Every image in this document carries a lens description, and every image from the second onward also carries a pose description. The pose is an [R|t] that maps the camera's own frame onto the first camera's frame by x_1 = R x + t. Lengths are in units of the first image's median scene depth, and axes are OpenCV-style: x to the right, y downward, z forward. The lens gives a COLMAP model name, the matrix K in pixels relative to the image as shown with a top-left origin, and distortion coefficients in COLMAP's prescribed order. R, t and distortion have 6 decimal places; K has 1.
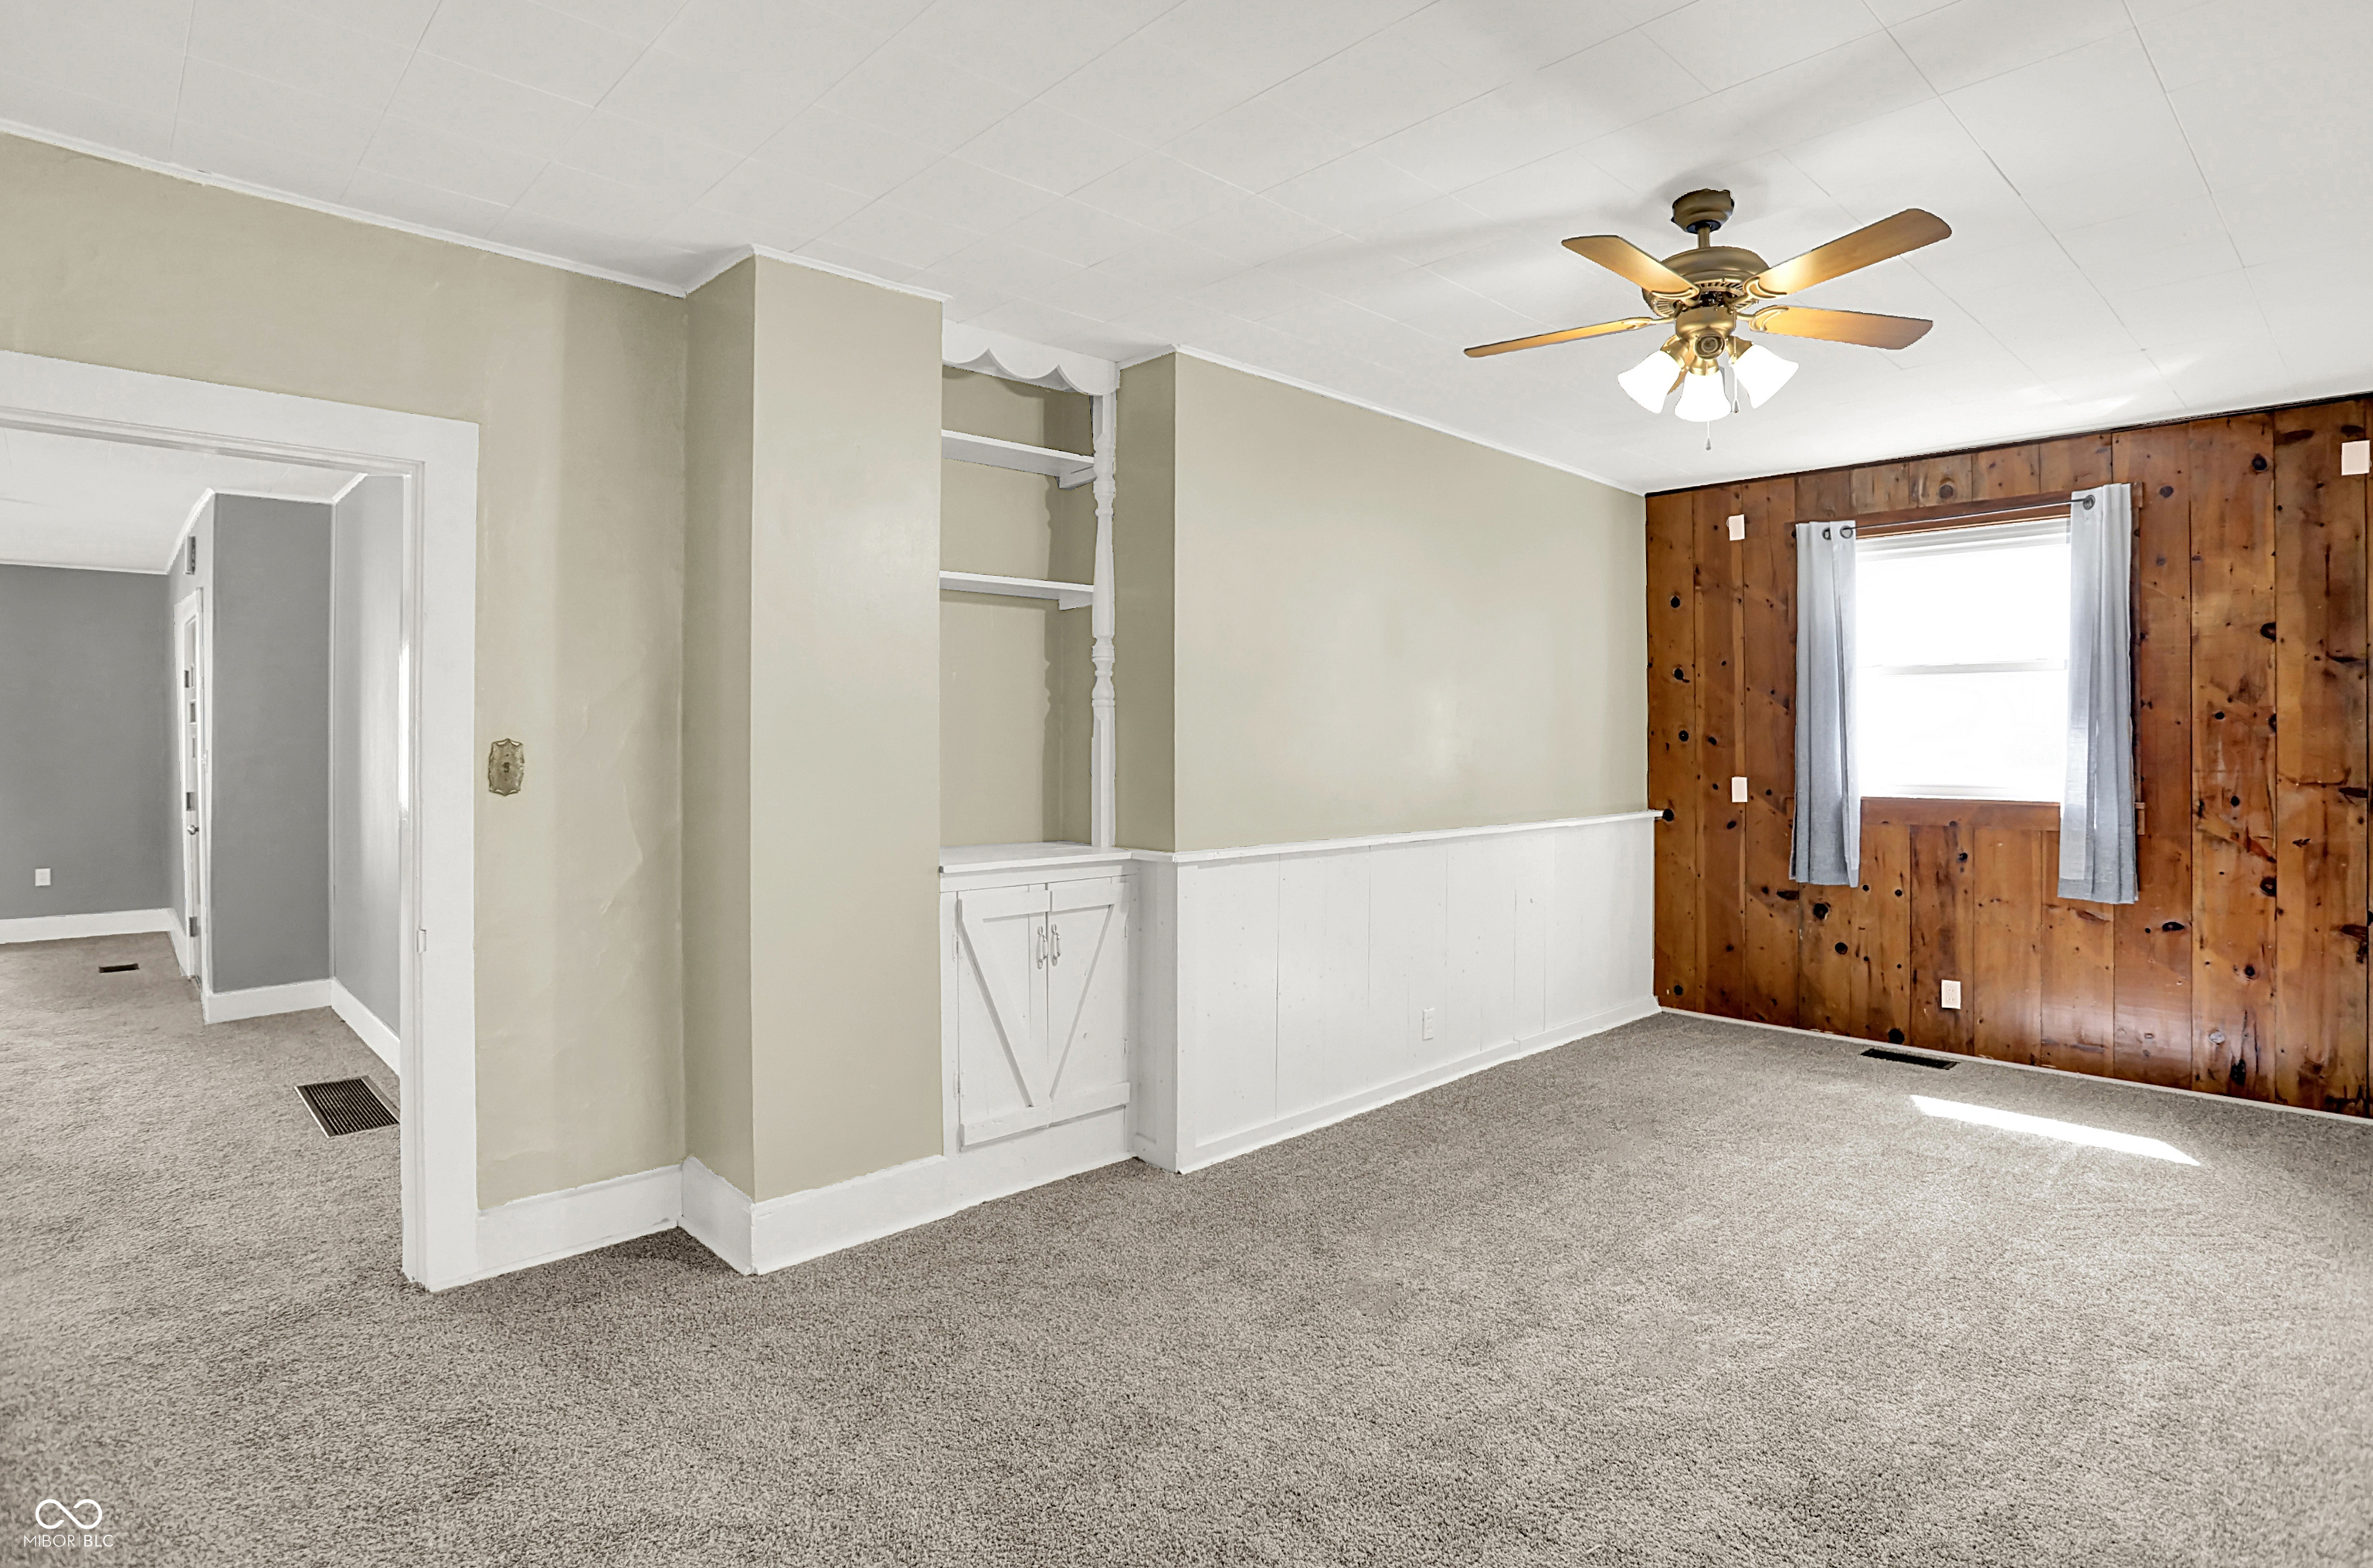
lens RADIAL K [[1193.9, 0, 1189.7], [0, 1193.9, 730.5], [0, 0, 1]] dist [-0.073874, 0.032264]
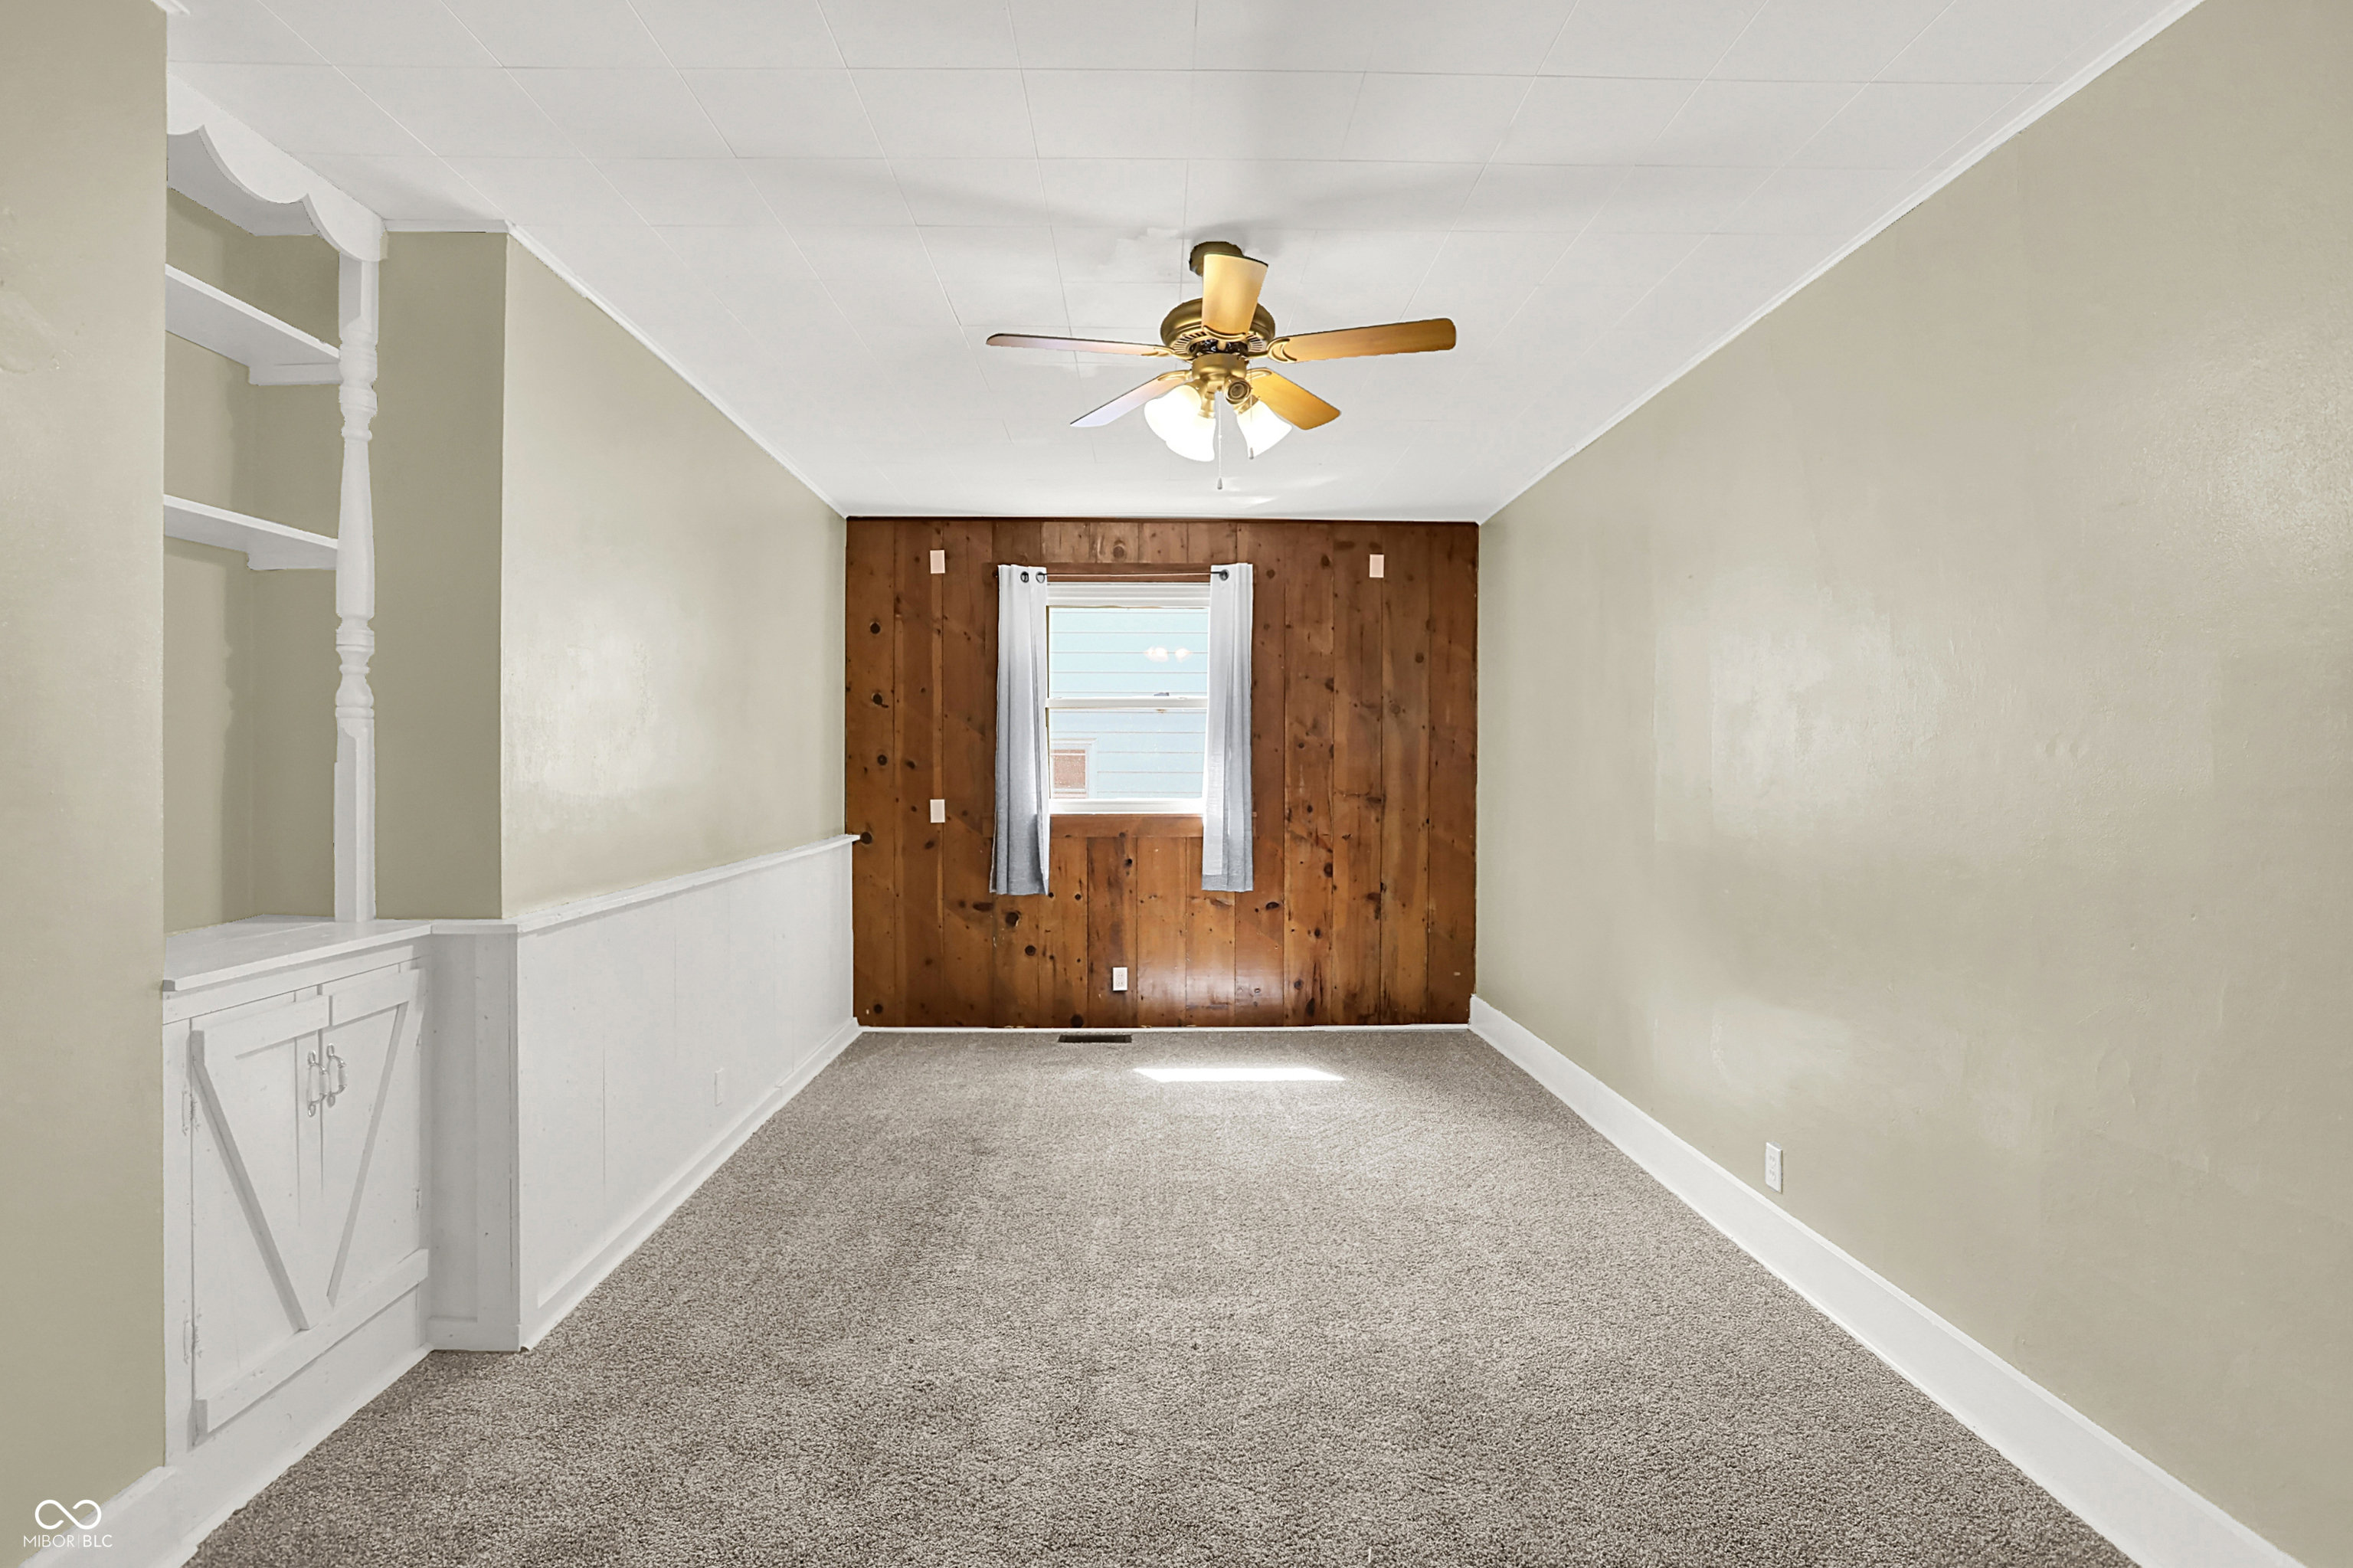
lens RADIAL K [[1164.4, 0, 1174.1], [0, 1164.4, 776.5], [0, 0, 1]] dist [-0.071271, 0.031786]
pose [[0.680149, -0.009487, 0.733013, -0.196533], [-0.004843, 0.999836, 0.017434, 0.000221], [-0.733058, -0.015408, 0.679991, 0.179107]]
